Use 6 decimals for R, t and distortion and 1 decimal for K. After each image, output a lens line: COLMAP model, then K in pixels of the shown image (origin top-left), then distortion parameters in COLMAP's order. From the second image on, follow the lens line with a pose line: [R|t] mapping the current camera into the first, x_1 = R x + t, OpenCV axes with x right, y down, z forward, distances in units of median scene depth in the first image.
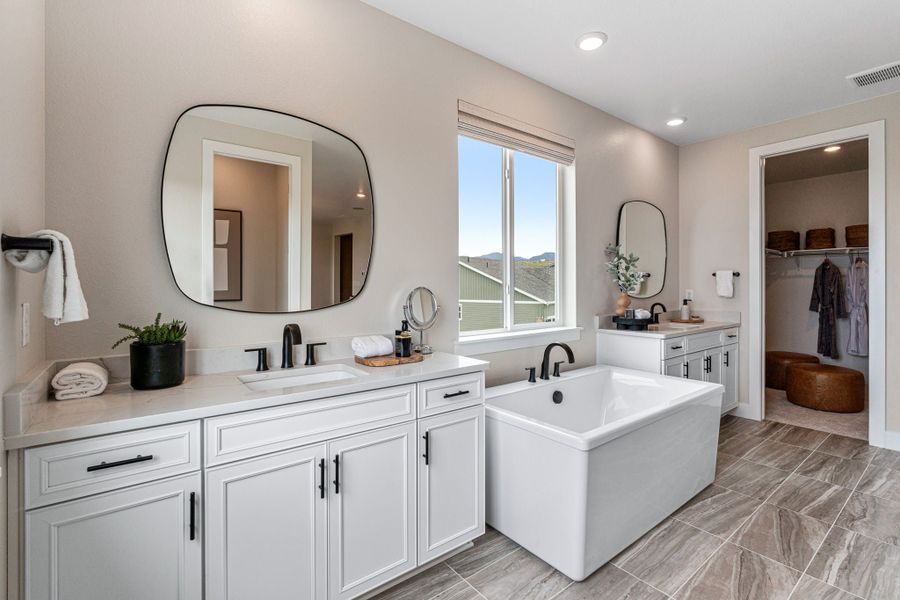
lens RADIAL K [[410.9, 0, 450.1], [0, 410.9, 292.1], [0, 0, 1]] dist [-0.010916, 0.003050]
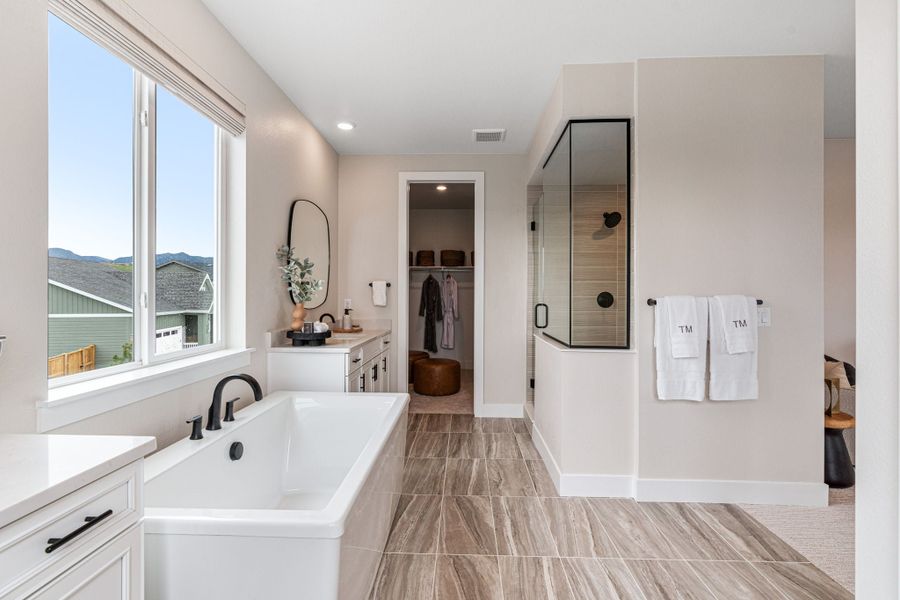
lens RADIAL K [[410.9, 0, 449.2], [0, 410.9, 297.6], [0, 0, 1]] dist [-0.010916, 0.003050]
pose [[0.640170, -0.000613, 0.768233, -0.040118], [0.006822, 0.999965, -0.004887, -0.004048], [-0.768203, 0.008369, 0.640152, 0.215338]]
